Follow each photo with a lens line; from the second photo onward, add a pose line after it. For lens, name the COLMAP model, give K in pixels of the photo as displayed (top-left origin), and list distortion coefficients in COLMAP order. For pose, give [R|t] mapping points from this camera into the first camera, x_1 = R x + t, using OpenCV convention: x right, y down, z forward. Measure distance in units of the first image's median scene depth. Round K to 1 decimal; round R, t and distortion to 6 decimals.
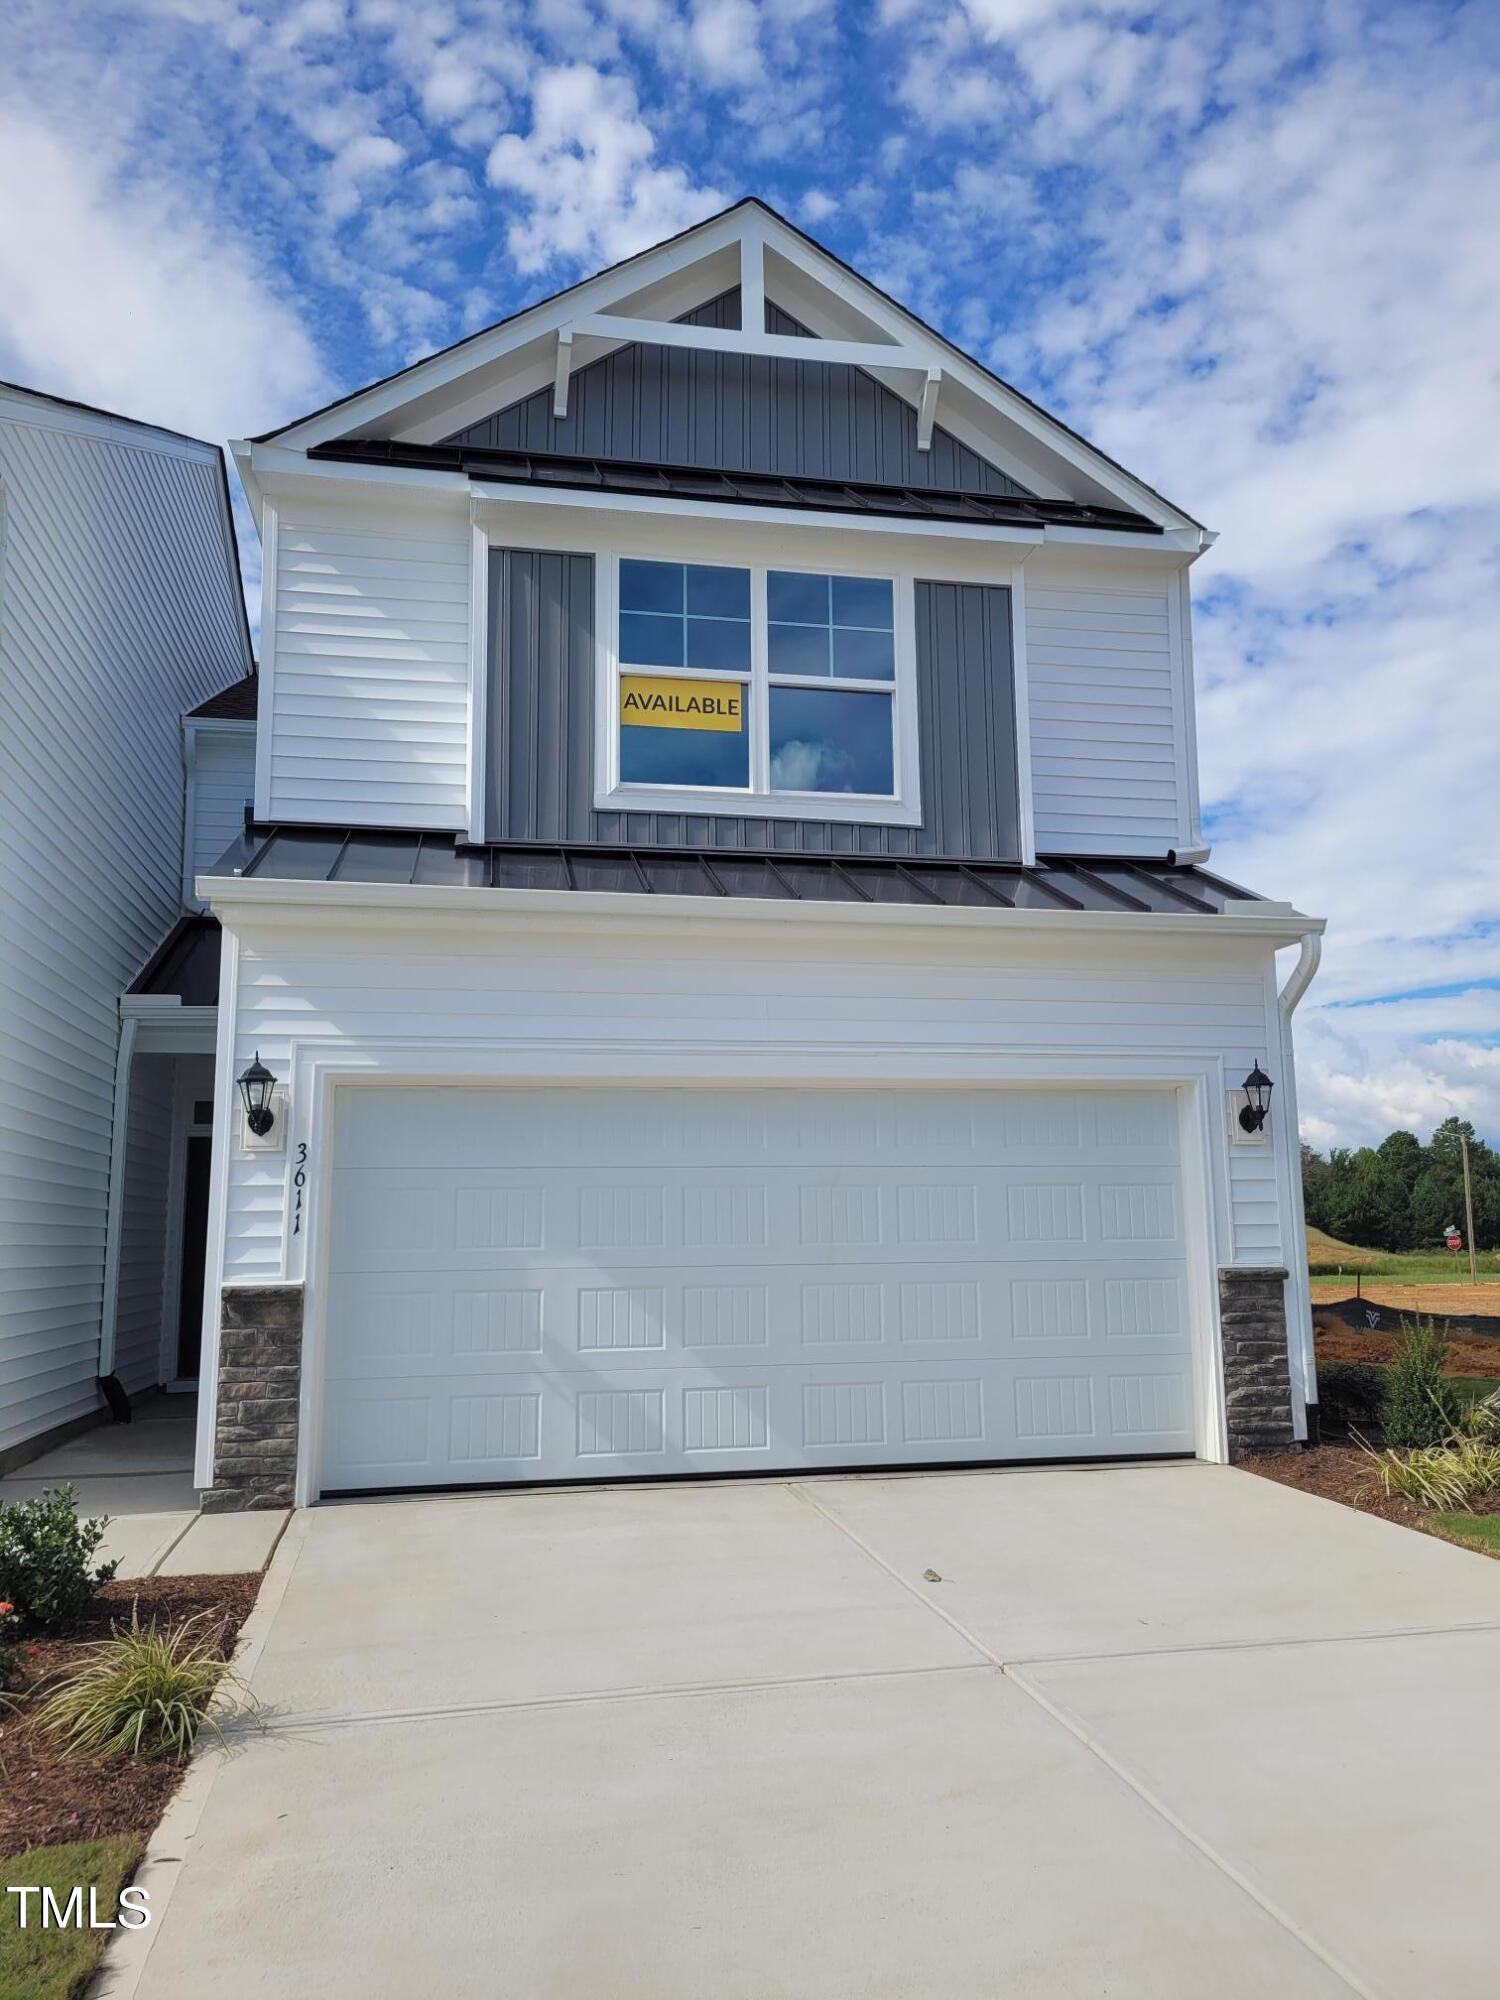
lens RADIAL K [[1531.4, 0, 755.6], [0, 1531.4, 1030.7], [0, 0, 1]] dist [0.062991, -0.040143]
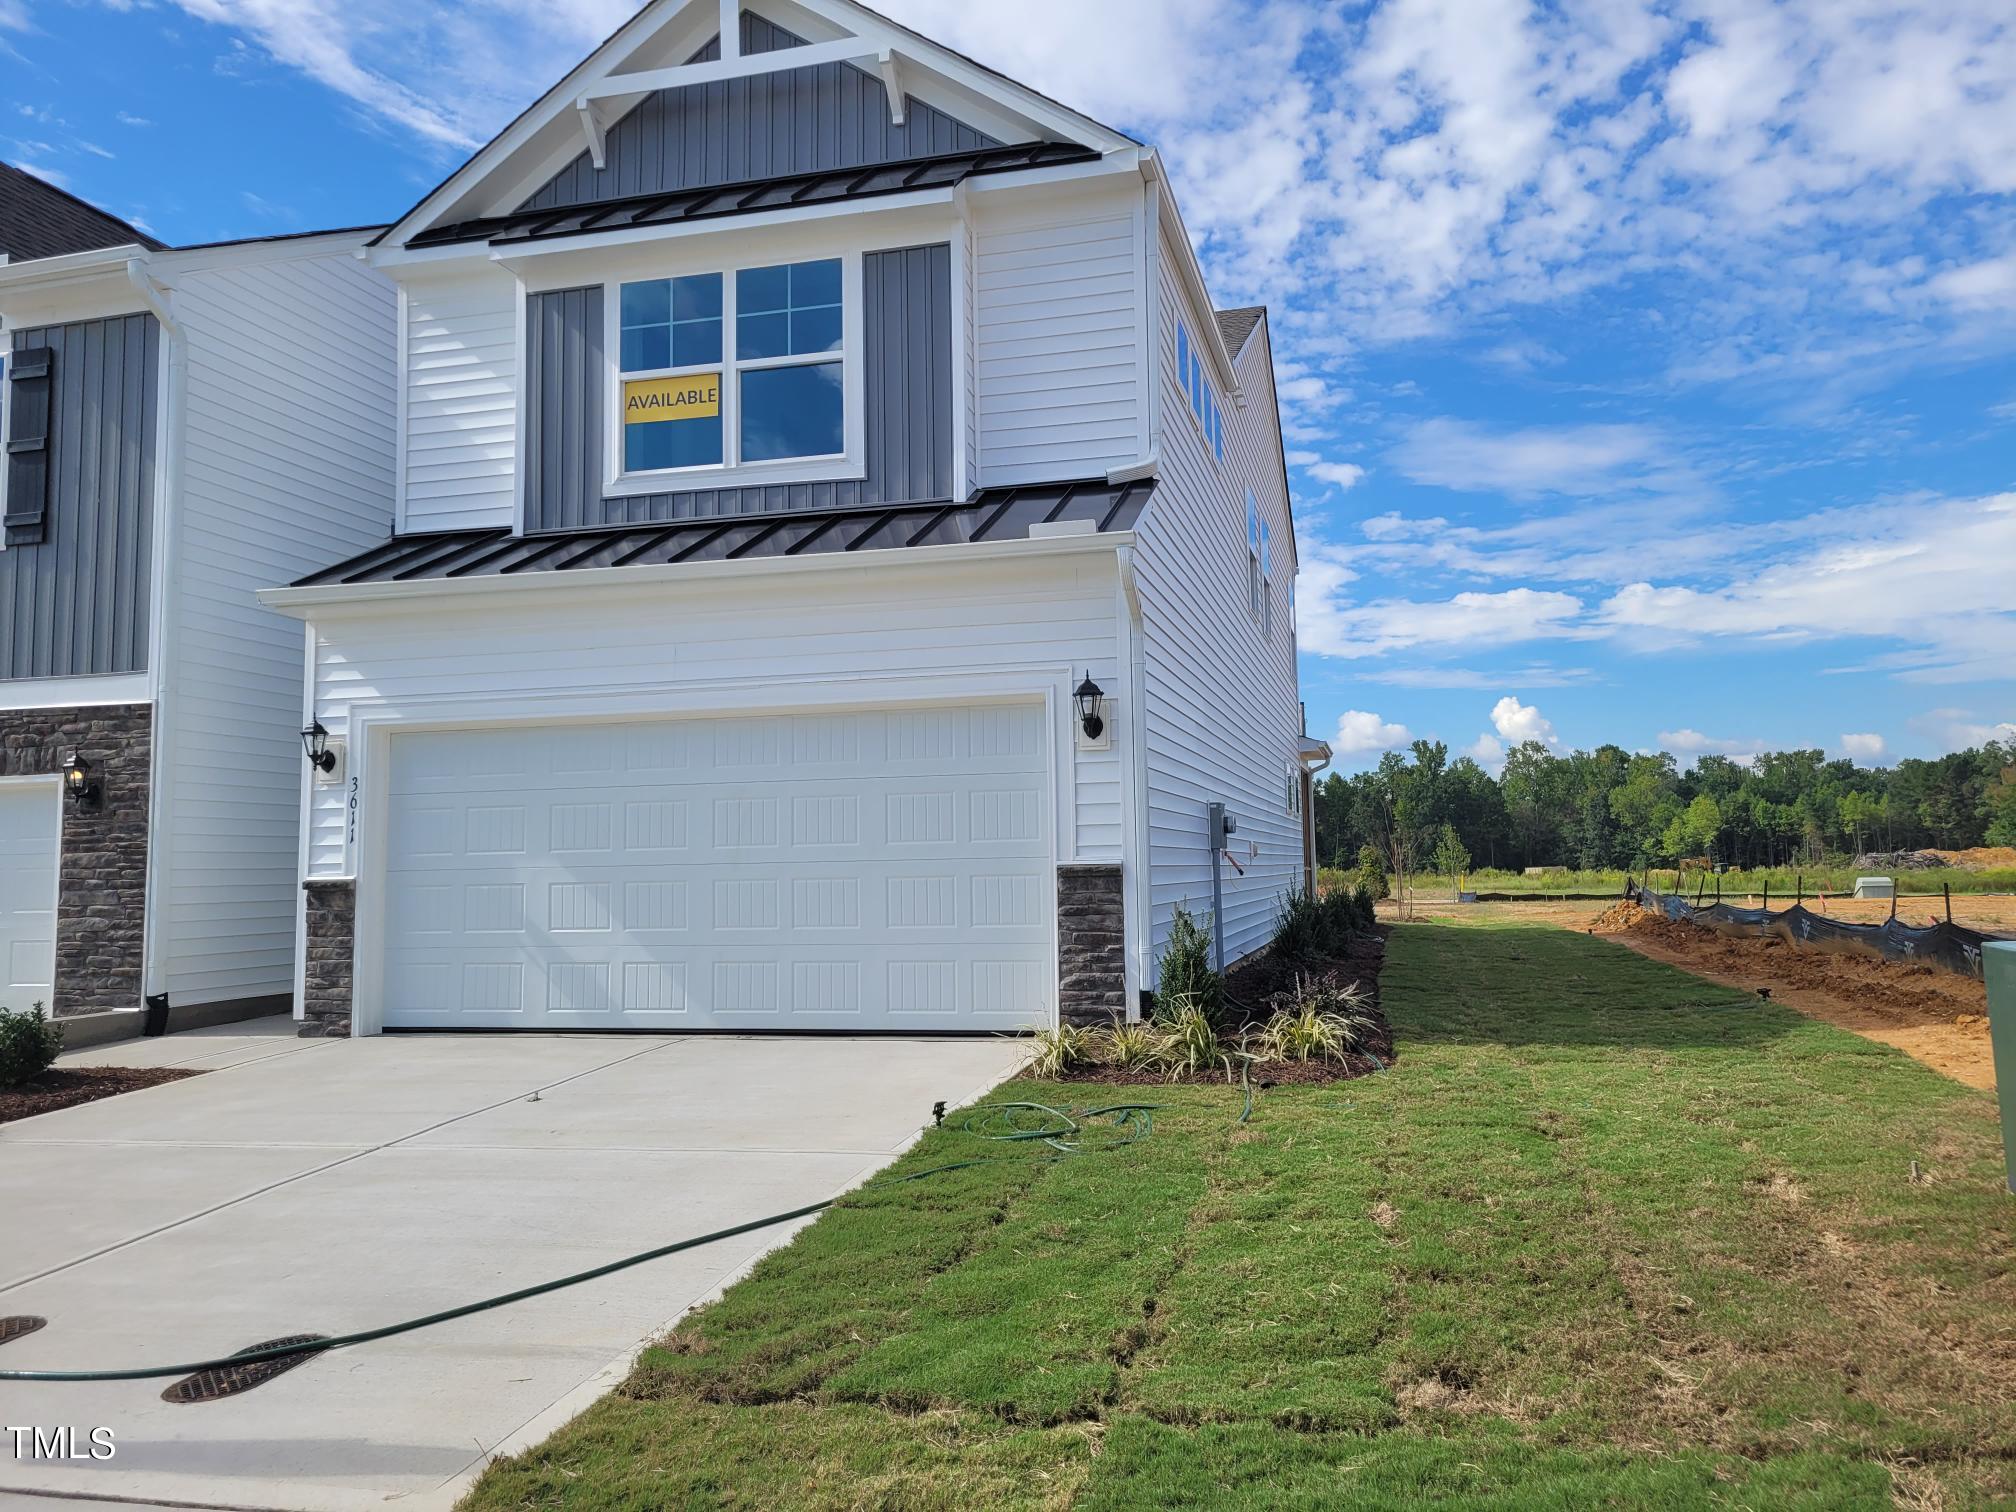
lens RADIAL K [[1530.5, 0, 1008.0], [0, 1530.5, 756.0], [0, 0, 1]] dist [0.067330, -0.049624]
pose [[0.895311, -0.035262, -0.444043, 0.716739], [0.066777, 0.996221, 0.055530, 0.014433], [0.440407, -0.079369, 0.894283, 0.024168]]
